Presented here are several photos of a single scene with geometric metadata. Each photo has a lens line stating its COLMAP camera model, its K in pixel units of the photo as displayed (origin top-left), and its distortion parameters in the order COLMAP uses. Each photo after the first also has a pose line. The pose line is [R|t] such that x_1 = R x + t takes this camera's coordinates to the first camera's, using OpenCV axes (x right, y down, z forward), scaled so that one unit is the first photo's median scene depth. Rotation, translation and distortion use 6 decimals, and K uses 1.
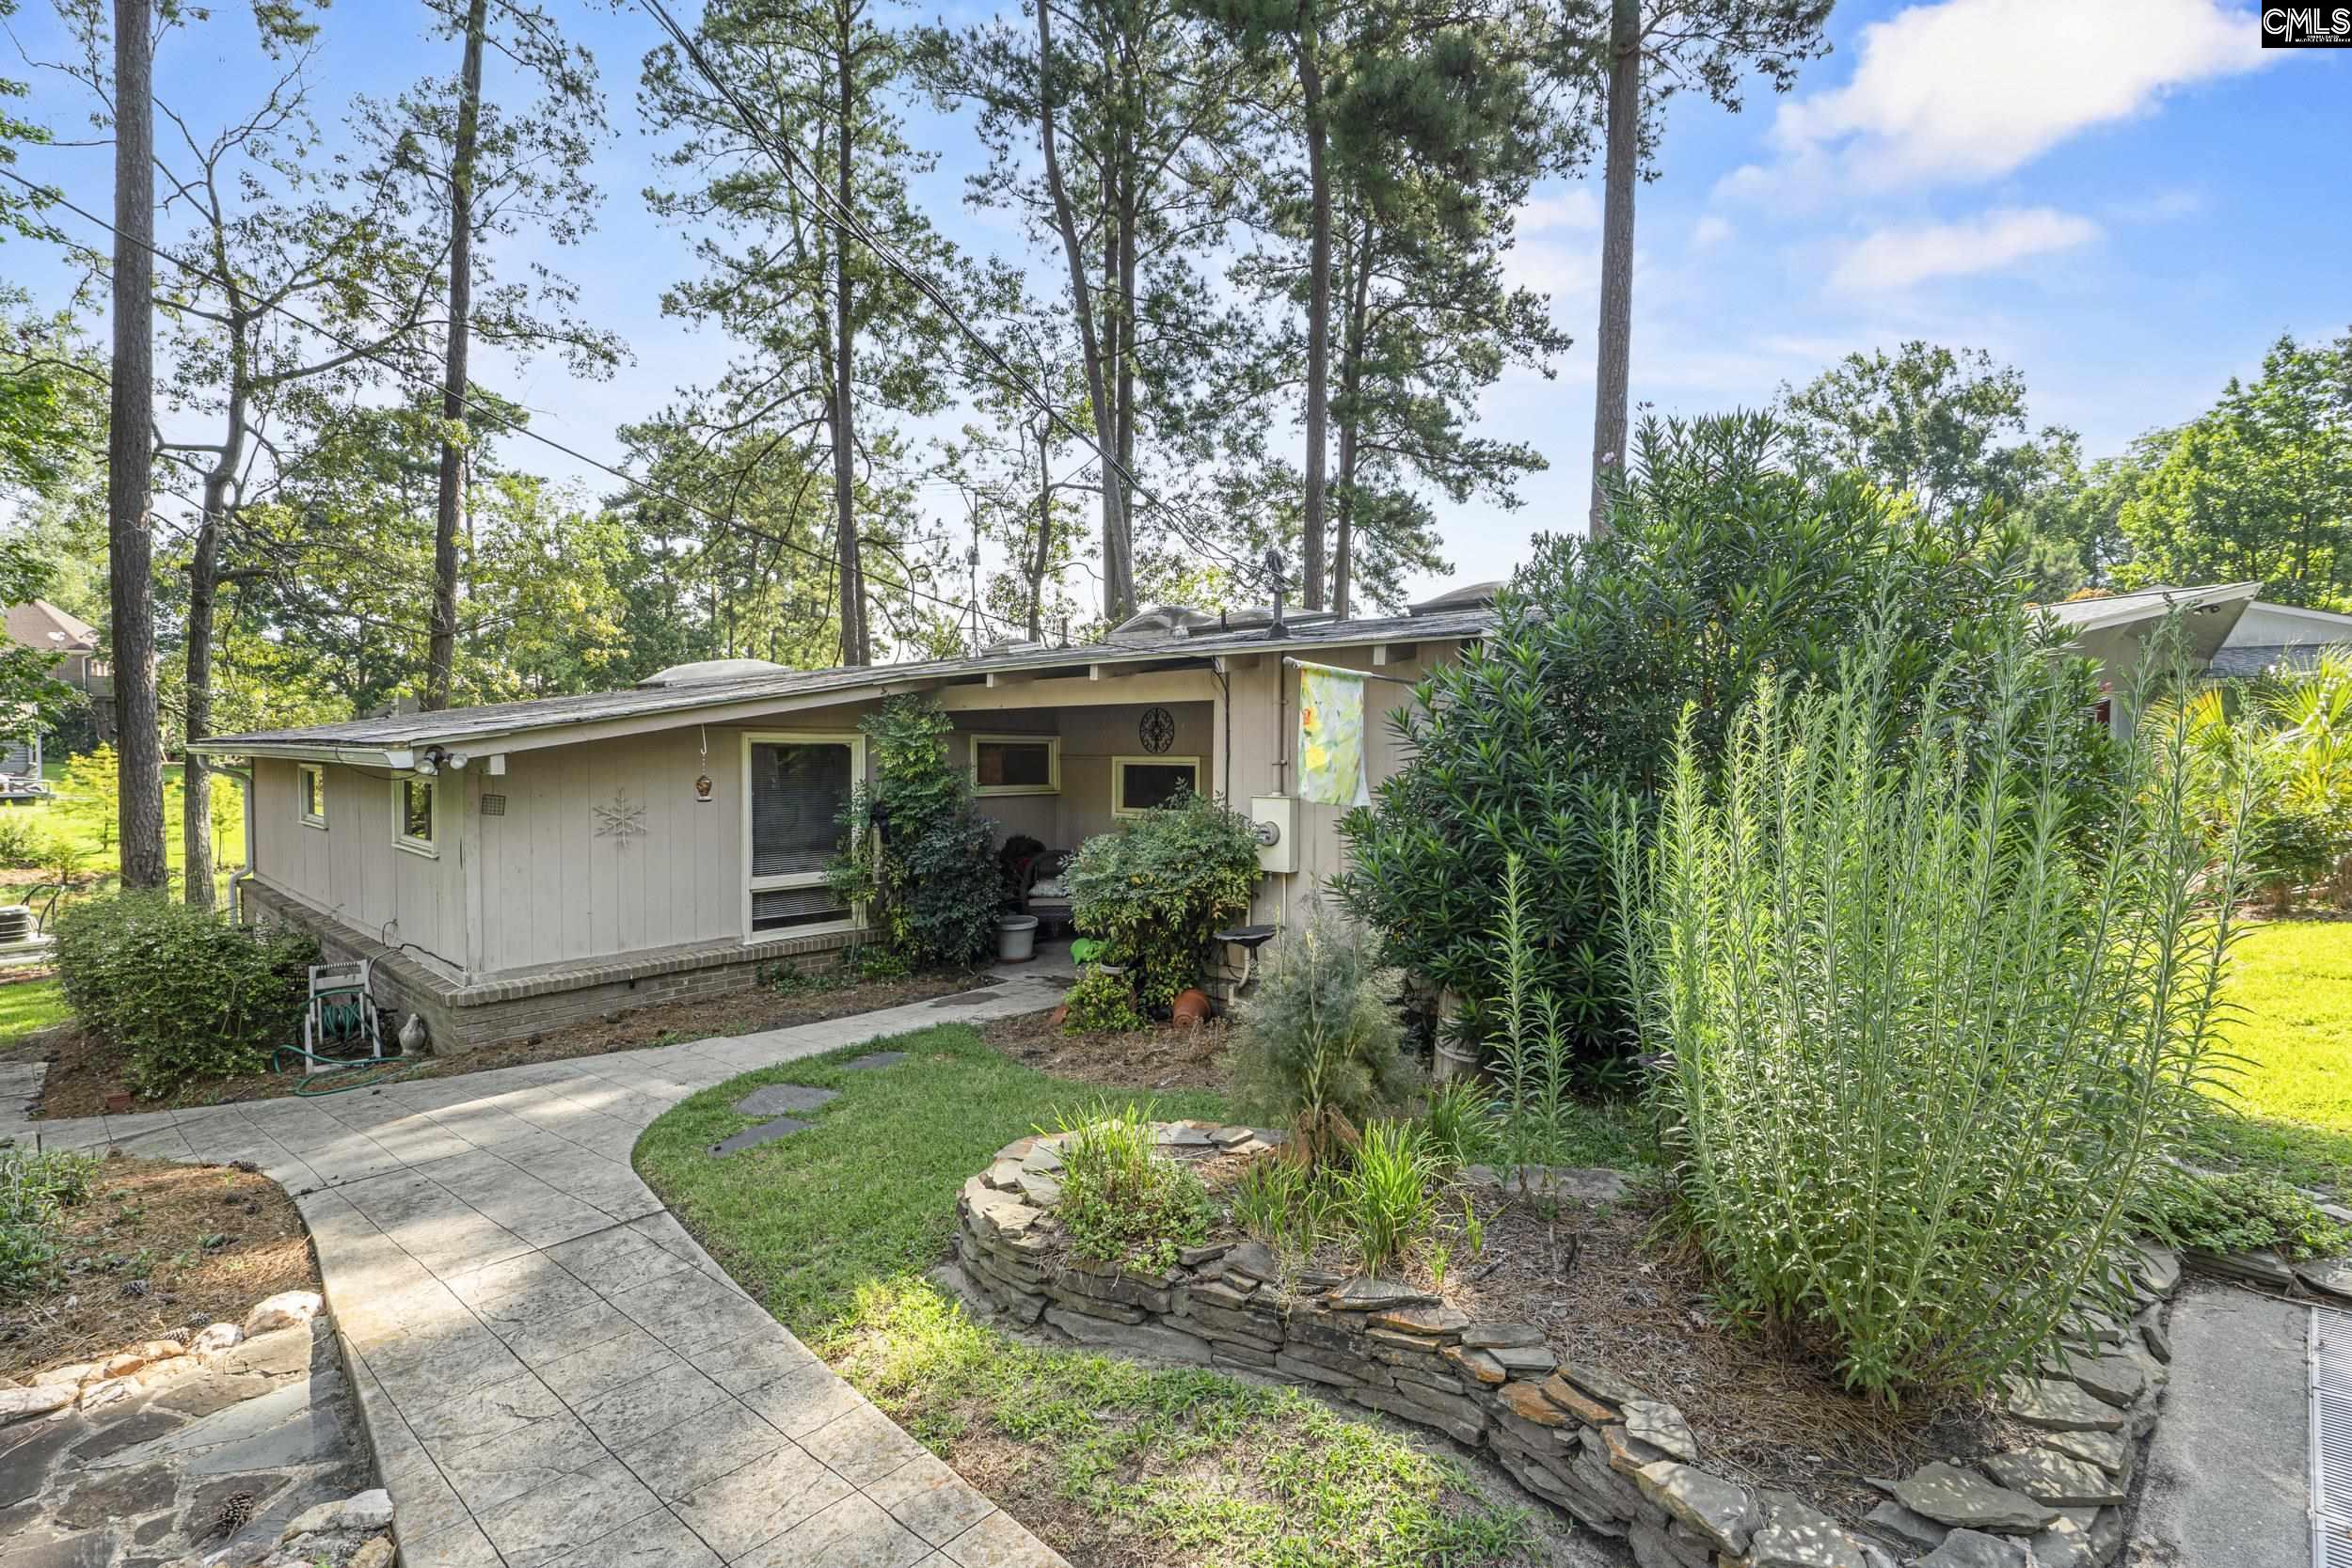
lens RADIAL K [[1080.8, 0, 1177.3], [0, 1080.8, 781.4], [0, 0, 1]] dist [-0.004187, 0.001271]
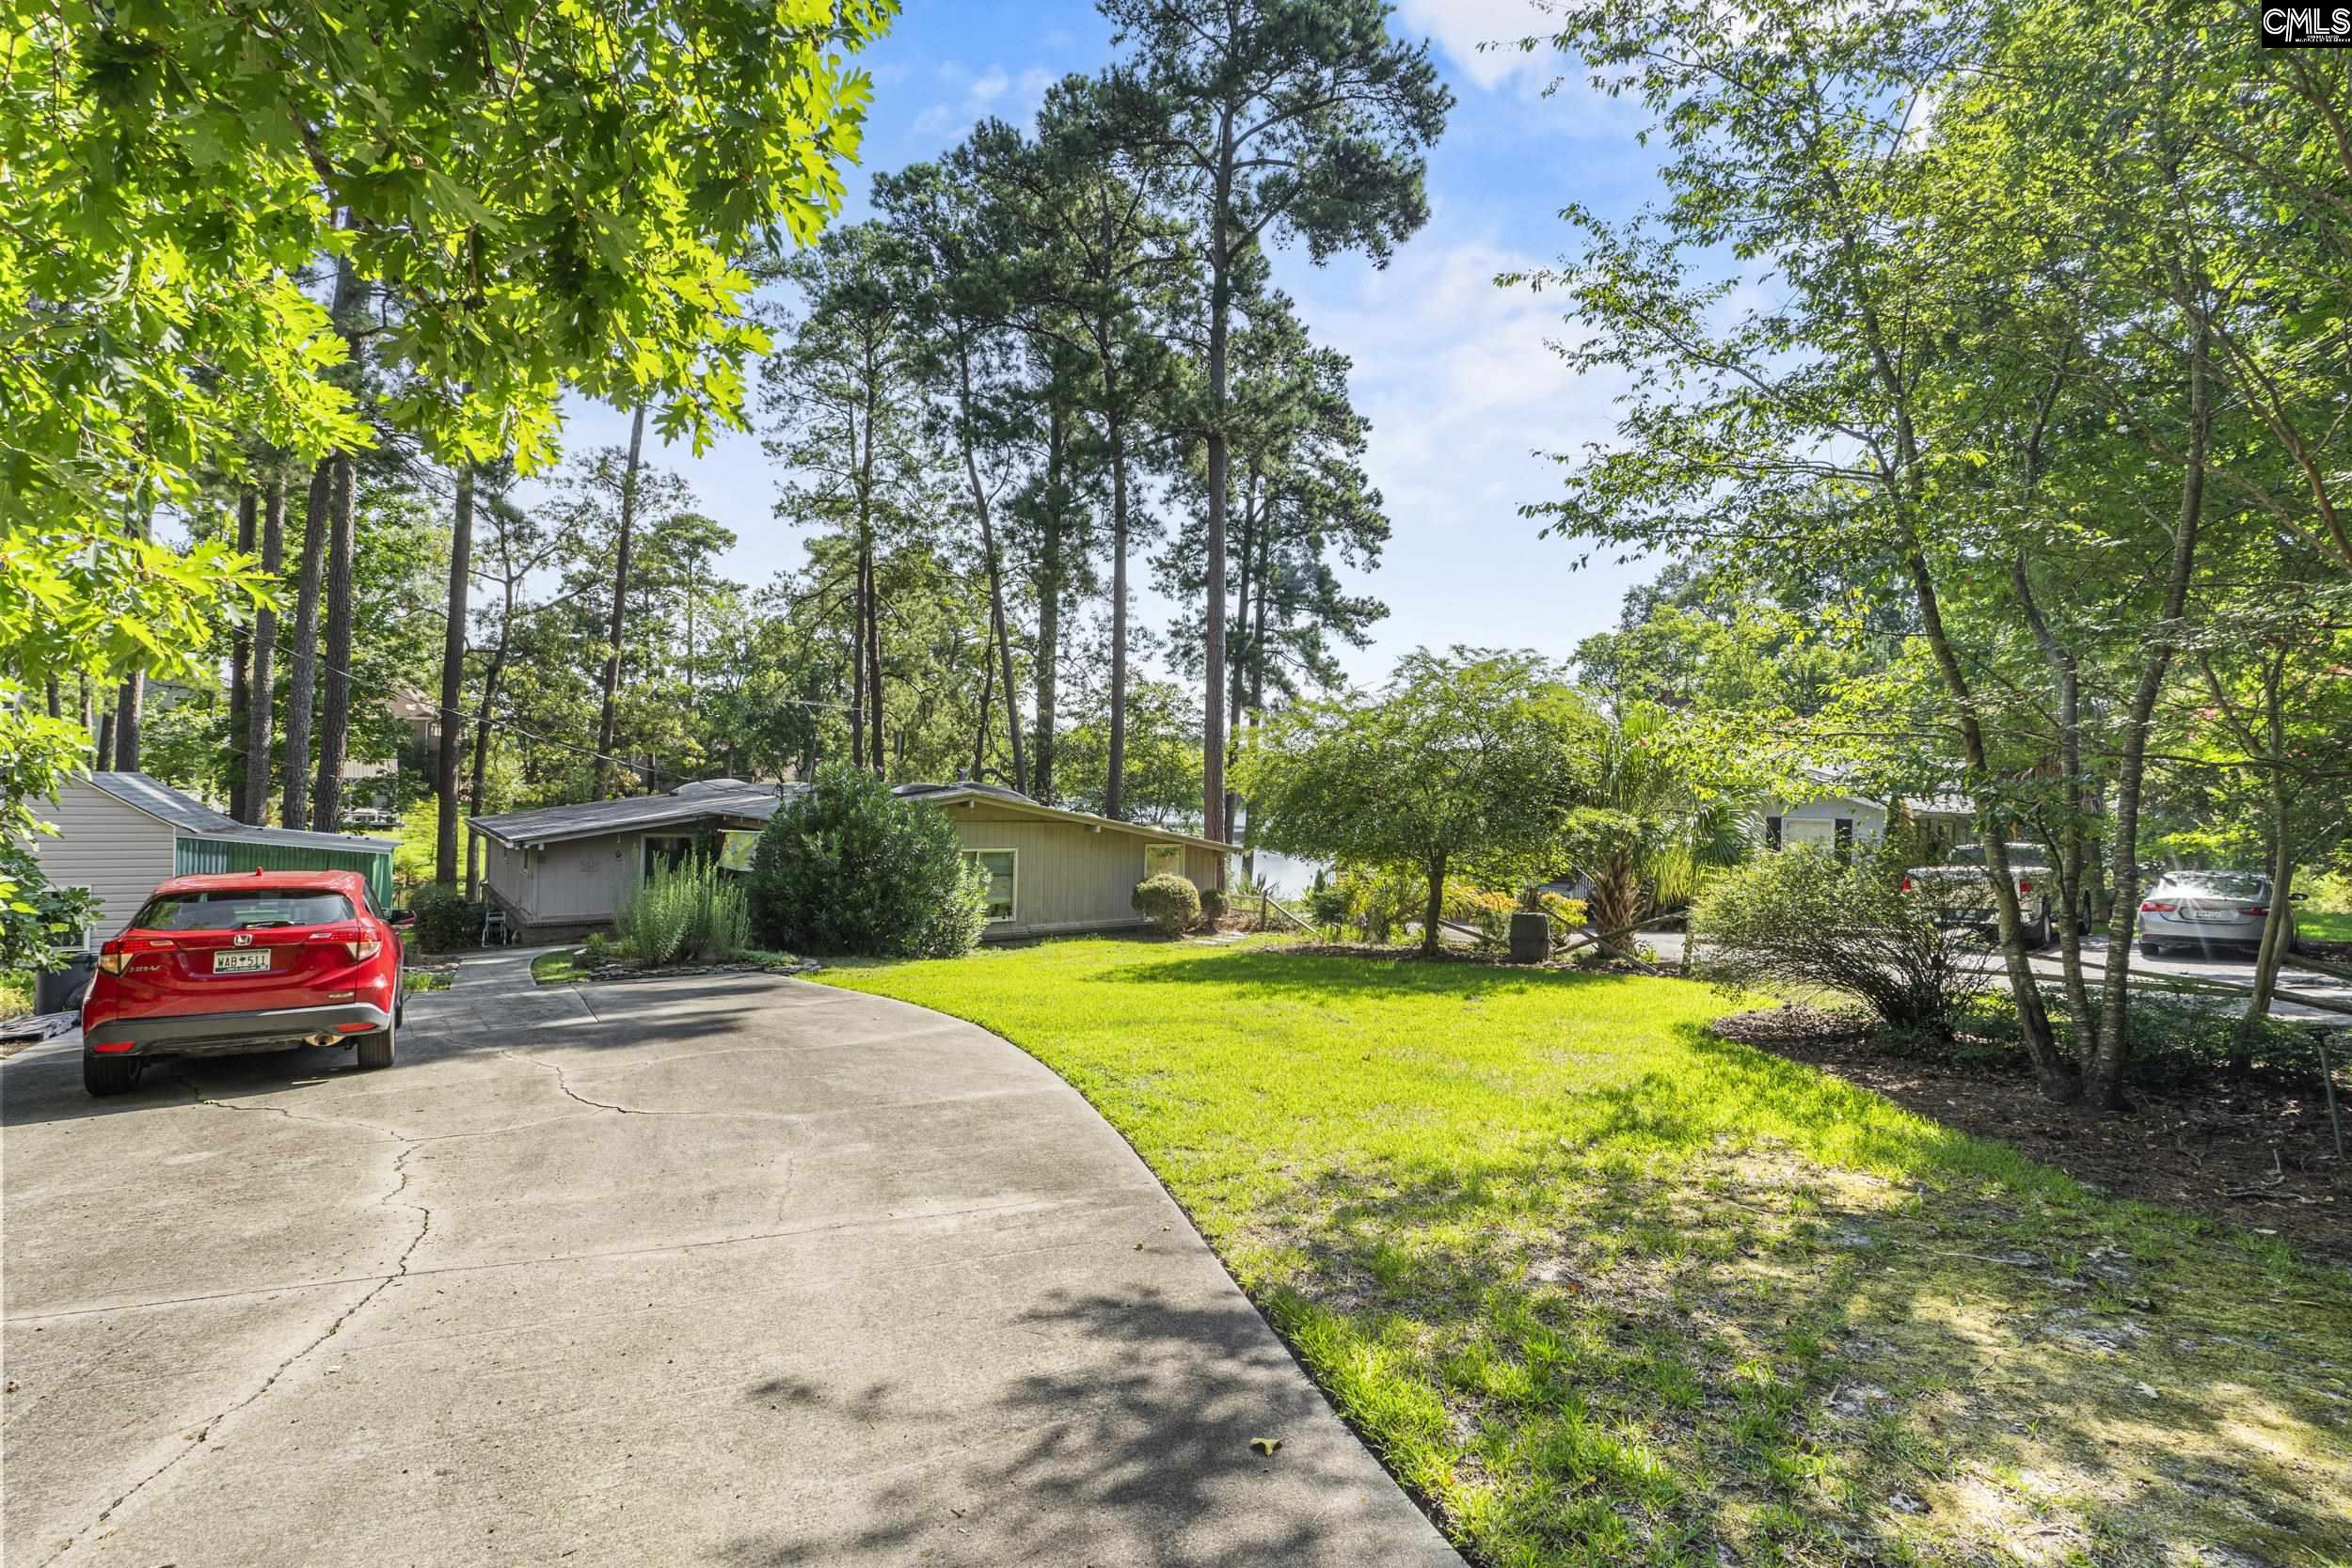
lens RADIAL K [[1080.8, 0, 1174.6], [0, 1080.8, 780.7], [0, 0, 1]] dist [-0.004187, 0.001271]
pose [[0.982776, 0.026068, -0.182951, 0.175498], [-0.034650, 0.998436, -0.043870, -0.013013], [0.181521, 0.049453, 0.982143, -0.173517]]
